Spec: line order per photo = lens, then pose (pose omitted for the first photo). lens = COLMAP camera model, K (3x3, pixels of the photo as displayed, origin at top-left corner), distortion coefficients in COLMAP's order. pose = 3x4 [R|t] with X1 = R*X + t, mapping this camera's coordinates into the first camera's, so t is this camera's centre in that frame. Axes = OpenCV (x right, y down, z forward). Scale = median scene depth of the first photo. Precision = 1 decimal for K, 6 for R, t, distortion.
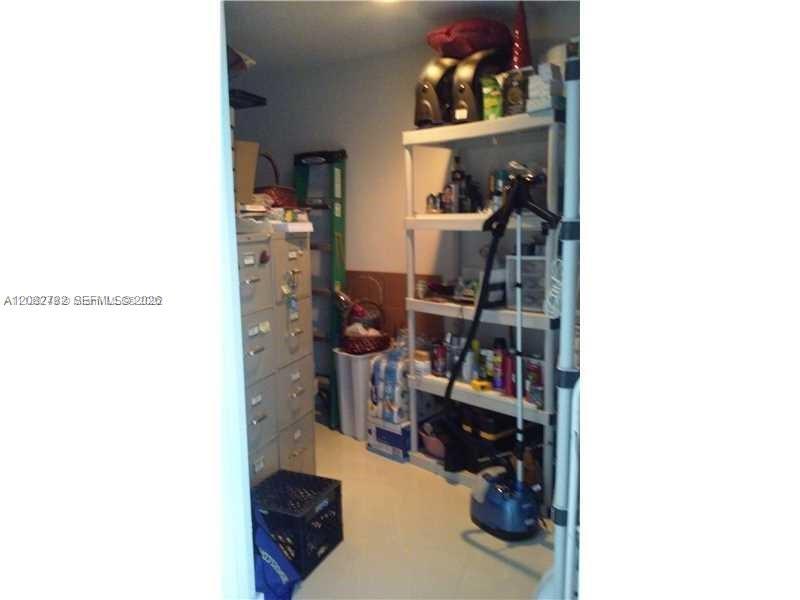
lens RADIAL K [[593.2, 0, 400.0], [0, 593.2, 300.0], [0, 0, 1]] dist [0.058113, -0.003015]
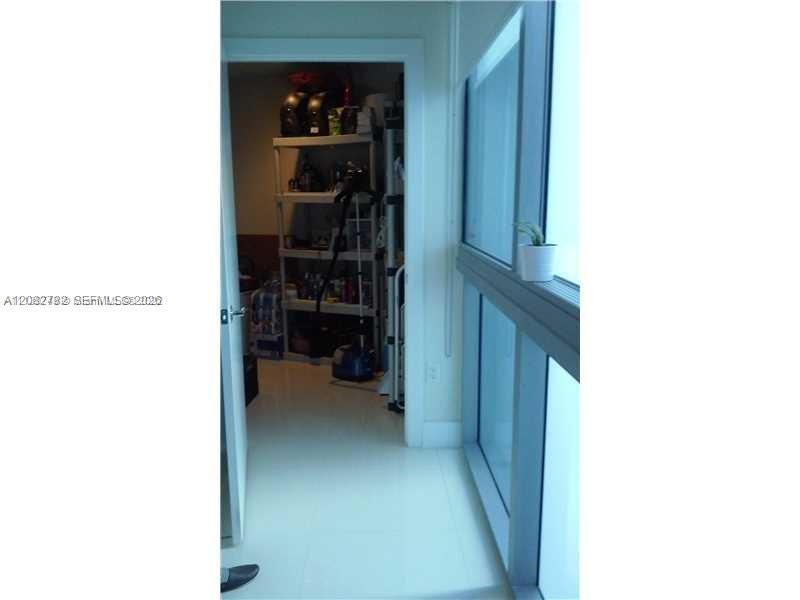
lens RADIAL K [[552.7, 0, 400.0], [0, 552.7, 300.0], [0, 0, 1]] dist [-0.000368, -0.000160]
pose [[0.939236, -0.052085, 0.339297, -0.198029], [0.037017, 0.998026, 0.050734, 0.072155], [-0.341270, -0.035091, 0.939310, -0.459686]]
